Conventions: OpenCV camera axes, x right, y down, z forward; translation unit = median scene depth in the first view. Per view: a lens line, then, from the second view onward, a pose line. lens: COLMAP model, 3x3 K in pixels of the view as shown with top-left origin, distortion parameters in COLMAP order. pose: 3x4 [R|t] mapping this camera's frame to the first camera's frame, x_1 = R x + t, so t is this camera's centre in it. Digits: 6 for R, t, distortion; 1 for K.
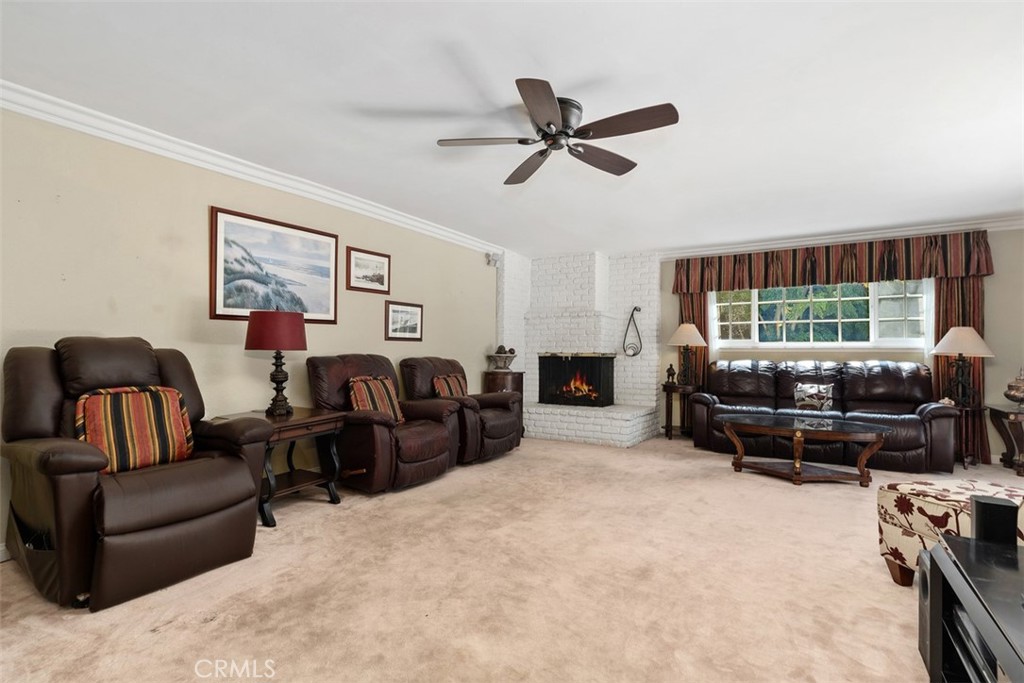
lens RADIAL K [[488.9, 0, 511.5], [0, 488.9, 341.9], [0, 0, 1]] dist [0.001418, -0.000065]
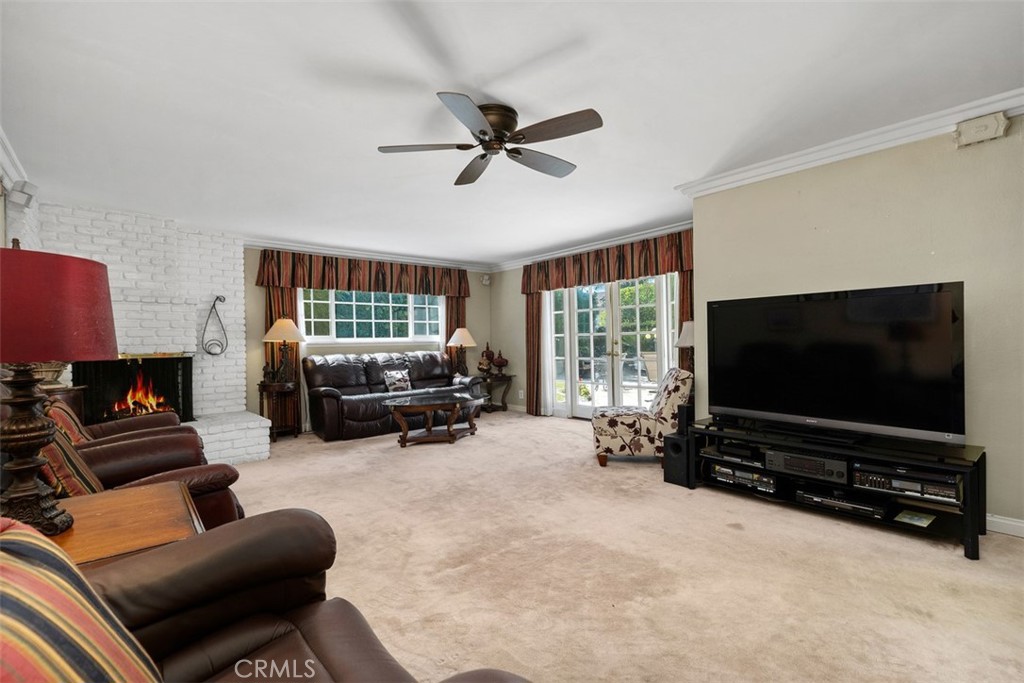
lens RADIAL K [[461.2, 0, 511.7], [0, 461.2, 344.0], [0, 0, 1]] dist [0.003235, -0.001683]
pose [[0.313244, -0.013300, 0.949579, -0.468049], [0.000711, 0.999905, 0.013770, 0.000282], [-0.949672, -0.003638, 0.313224, 0.370746]]
